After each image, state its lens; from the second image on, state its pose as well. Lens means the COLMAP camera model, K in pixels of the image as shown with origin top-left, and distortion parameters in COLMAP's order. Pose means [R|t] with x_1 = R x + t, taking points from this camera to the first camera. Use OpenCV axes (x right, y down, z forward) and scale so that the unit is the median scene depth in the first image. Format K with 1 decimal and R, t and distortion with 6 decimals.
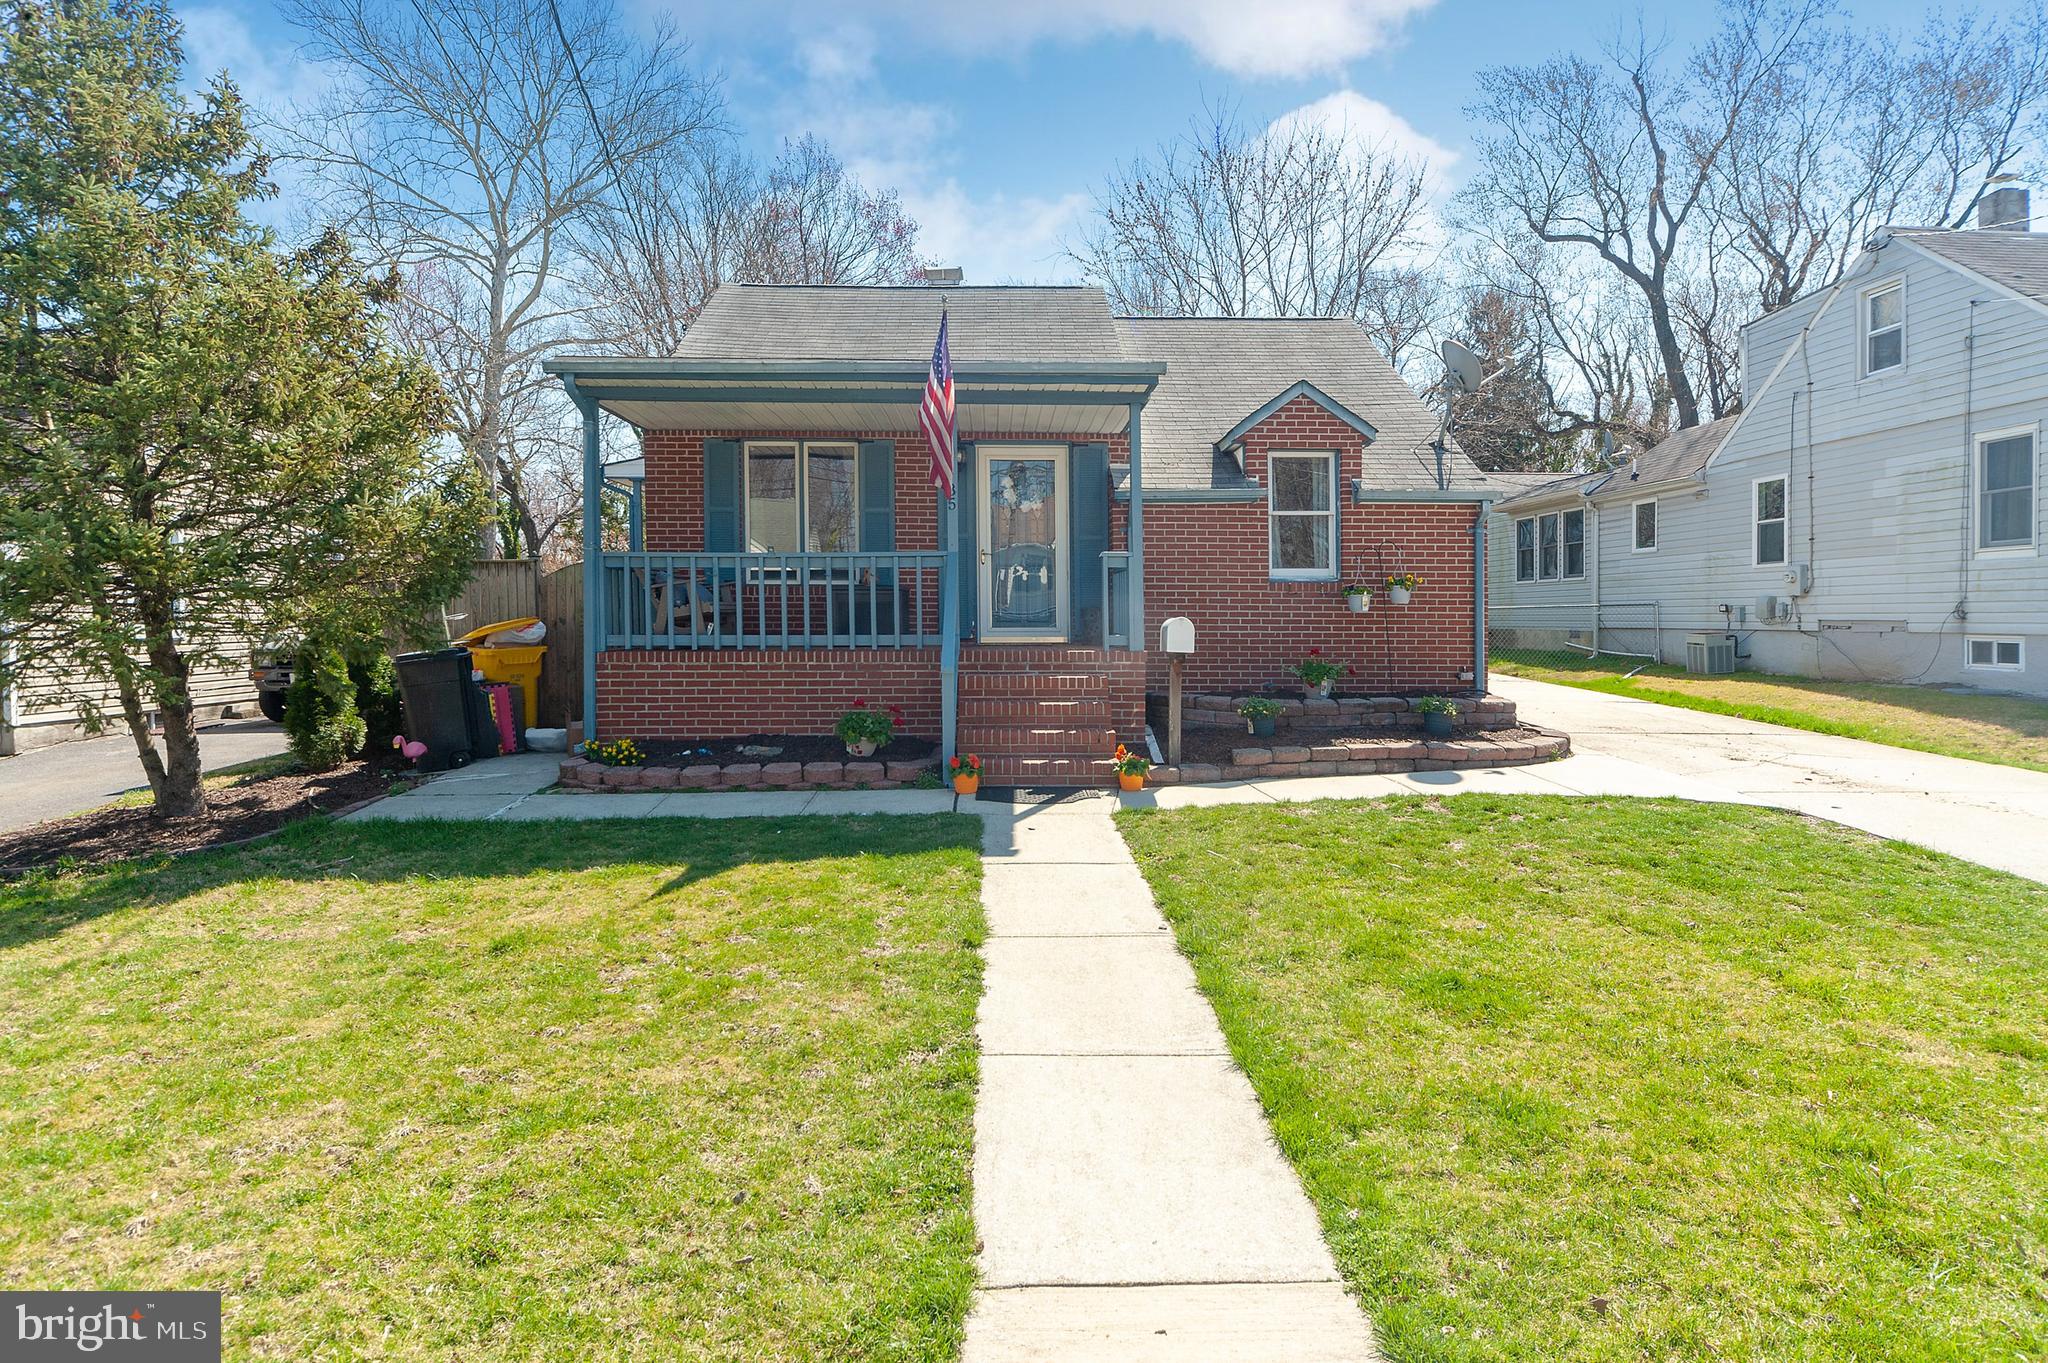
lens RADIAL K [[1201.9, 0, 1034.9], [0, 1201.9, 625.8], [0, 0, 1]] dist [0.003635, -0.002392]
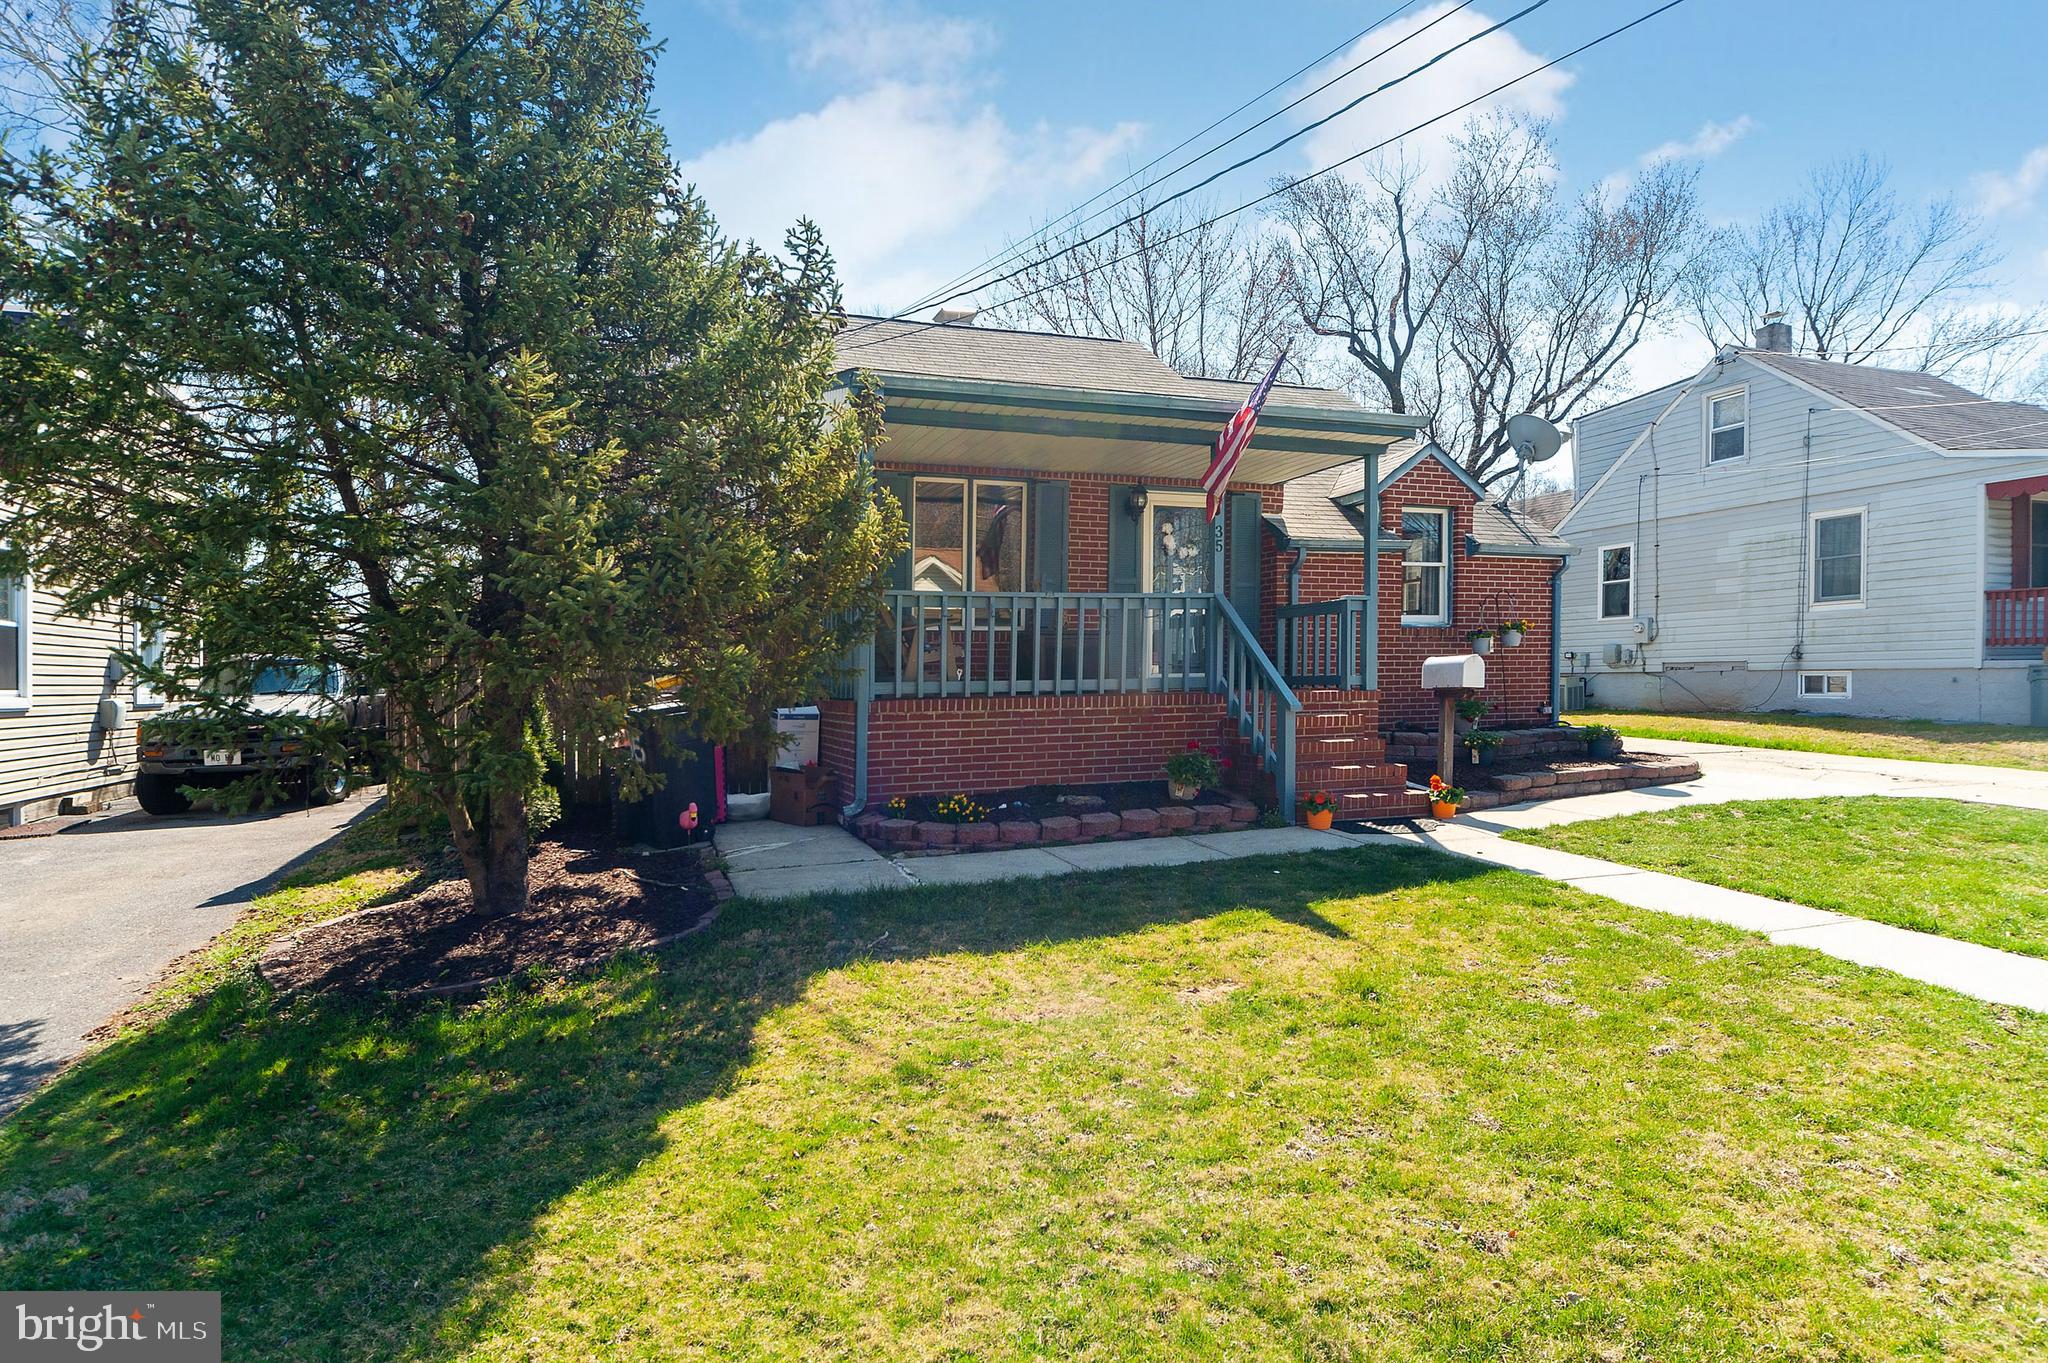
lens RADIAL K [[1201.9, 0, 1029.7], [0, 1201.9, 678.1], [0, 0, 1]] dist [0.003635, -0.002392]
pose [[0.938749, -0.014520, 0.344295, -0.494461], [0.018862, 0.999779, -0.009266, 0.013199], [-0.344084, 0.015193, 0.938816, 0.103177]]
